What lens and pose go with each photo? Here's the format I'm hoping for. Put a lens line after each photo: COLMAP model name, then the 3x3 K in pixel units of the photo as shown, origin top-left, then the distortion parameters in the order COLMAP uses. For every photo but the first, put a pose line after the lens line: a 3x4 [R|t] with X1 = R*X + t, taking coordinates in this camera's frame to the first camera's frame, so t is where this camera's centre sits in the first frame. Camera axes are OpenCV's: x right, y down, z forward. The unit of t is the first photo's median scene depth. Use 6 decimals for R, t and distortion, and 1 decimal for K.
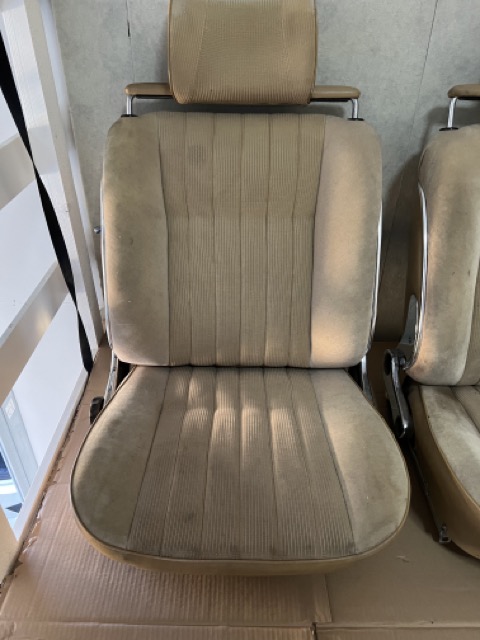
lens RADIAL K [[481.2, 0, 236.1], [0, 481.2, 322.2], [0, 0, 1]] dist [0.065267, -0.078990]
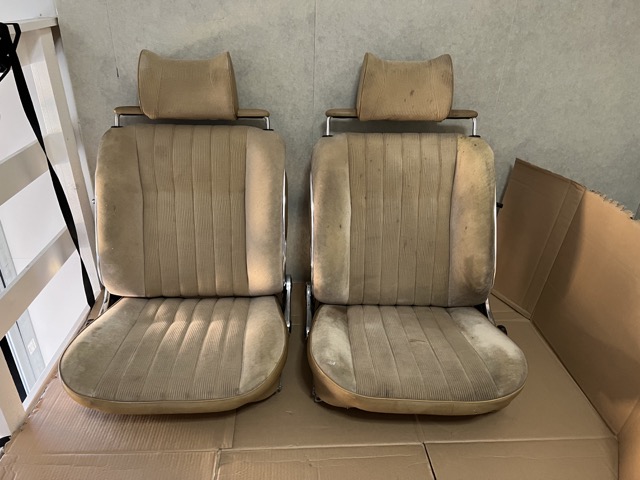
lens RADIAL K [[481.2, 0, 317.0], [0, 481.2, 238.8], [0, 0, 1]] dist [0.065267, -0.078990]
pose [[0.997664, -0.016245, 0.066358, 0.294843], [0.024057, 0.992641, -0.118678, 0.115407], [-0.063941, 0.119997, 0.990713, -0.494736]]
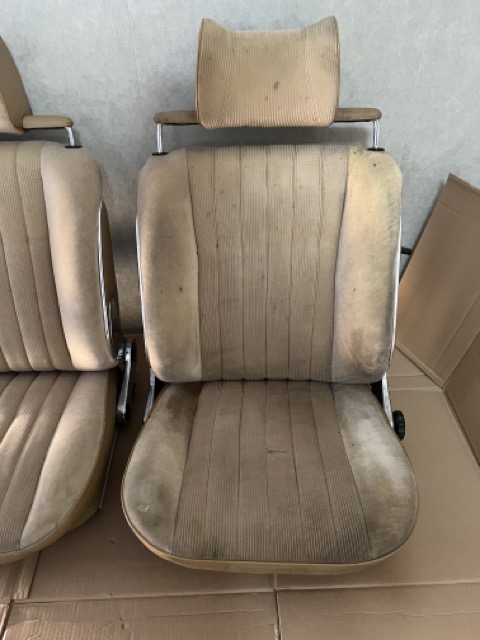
lens RADIAL K [[481.2, 0, 236.1], [0, 481.2, 322.2], [0, 0, 1]] dist [0.065267, -0.078990]
pose [[0.998908, -0.044008, 0.015708, 0.572007], [0.041923, 0.992515, 0.114702, -0.144050], [-0.020638, -0.113918, 0.993276, -0.106506]]
